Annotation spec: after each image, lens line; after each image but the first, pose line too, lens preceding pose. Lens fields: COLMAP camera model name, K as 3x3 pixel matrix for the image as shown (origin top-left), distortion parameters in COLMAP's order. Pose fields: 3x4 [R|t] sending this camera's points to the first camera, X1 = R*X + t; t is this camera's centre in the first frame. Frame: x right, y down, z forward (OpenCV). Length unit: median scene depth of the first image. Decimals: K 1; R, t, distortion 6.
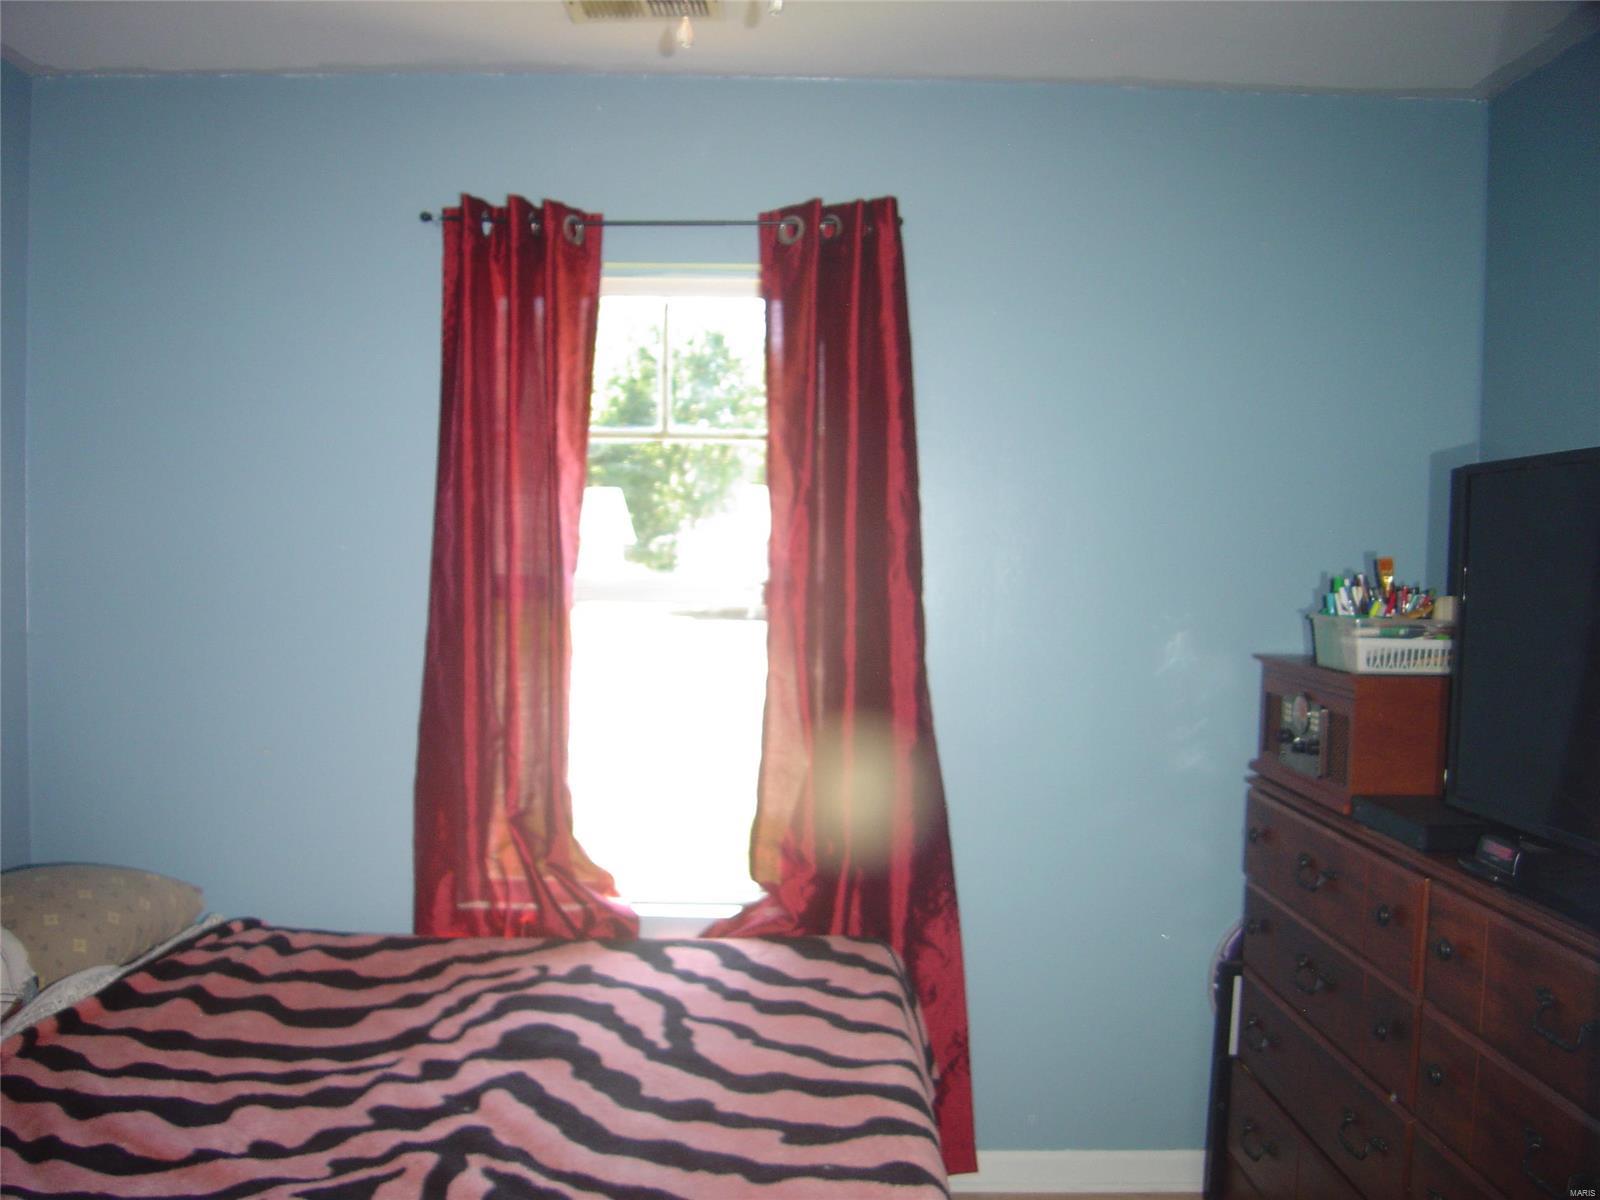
lens RADIAL K [[1293.7, 0, 752.9], [0, 1293.7, 608.5], [0, 0, 1]] dist [-0.114750, 0.059079]
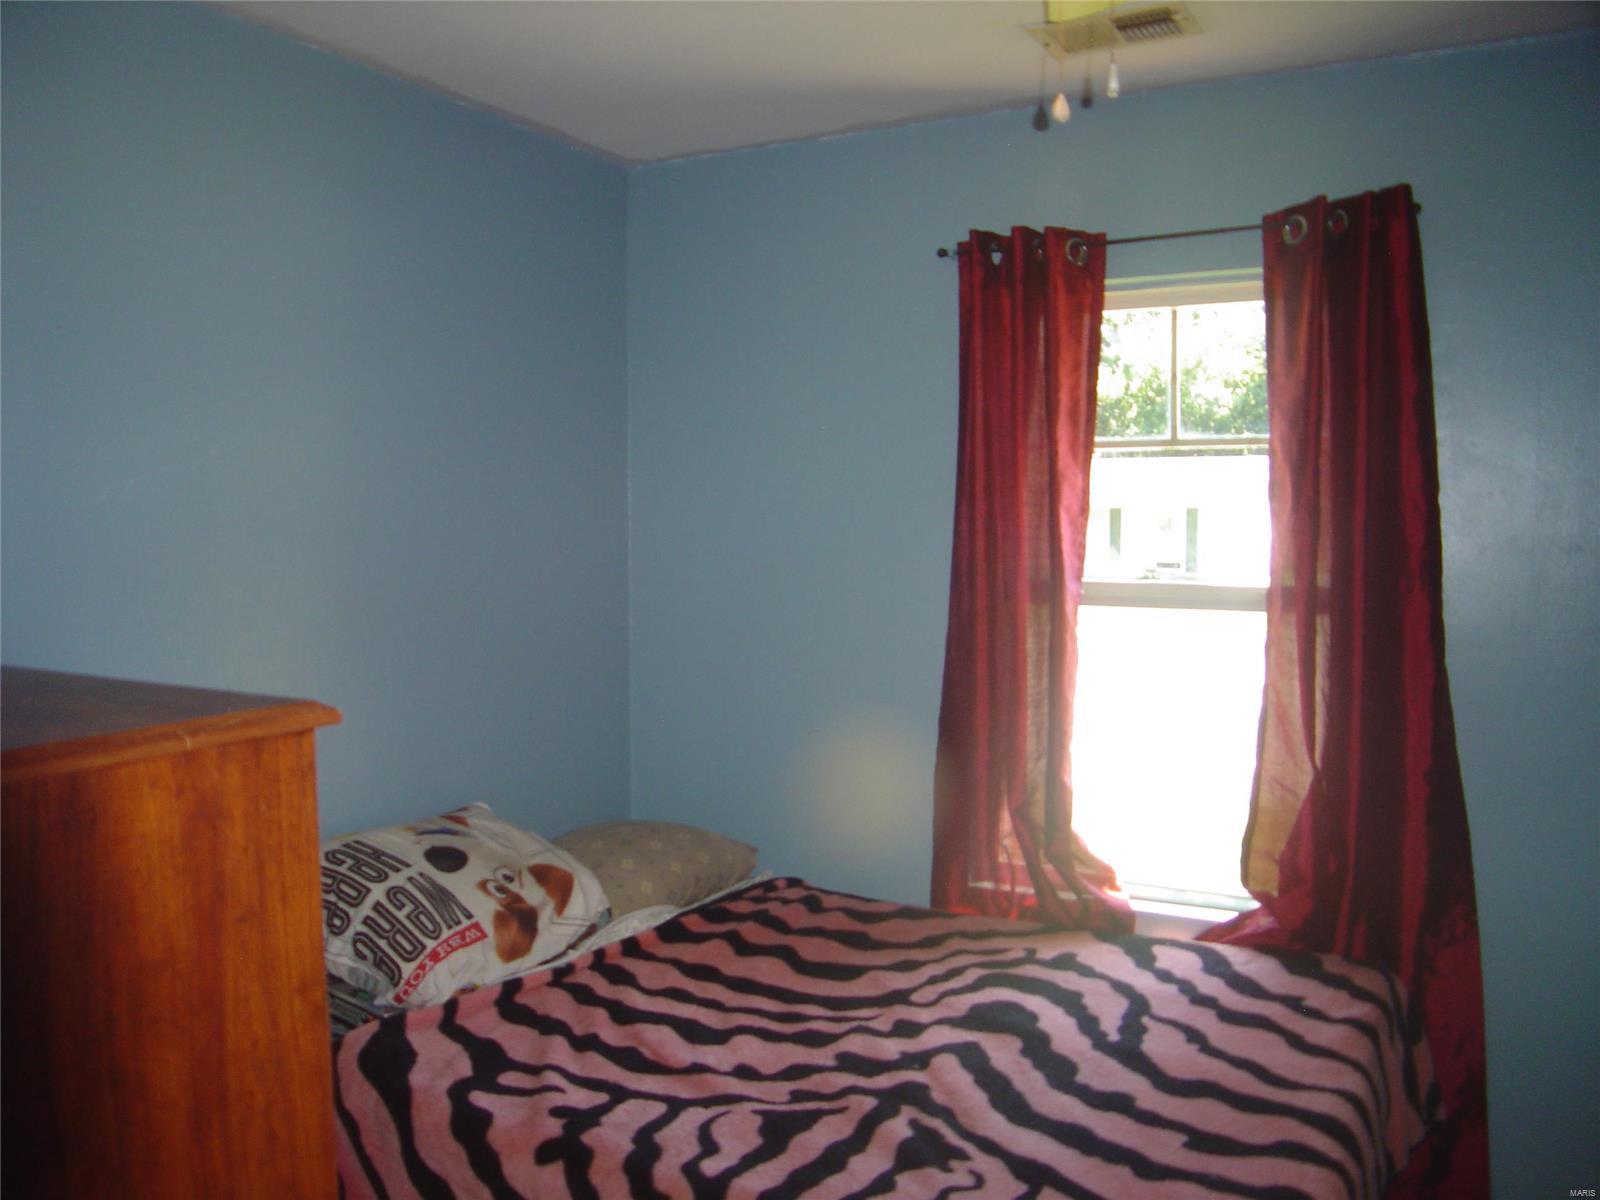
lens RADIAL K [[1299.9, 0, 758.3], [0, 1299.9, 602.5], [0, 0, 1]] dist [-0.130624, 0.104135]
pose [[0.876064, 0.012626, -0.482030, 0.158726], [-0.002434, 0.999760, 0.021764, -0.036366], [0.482189, -0.017893, 0.875884, -0.051860]]
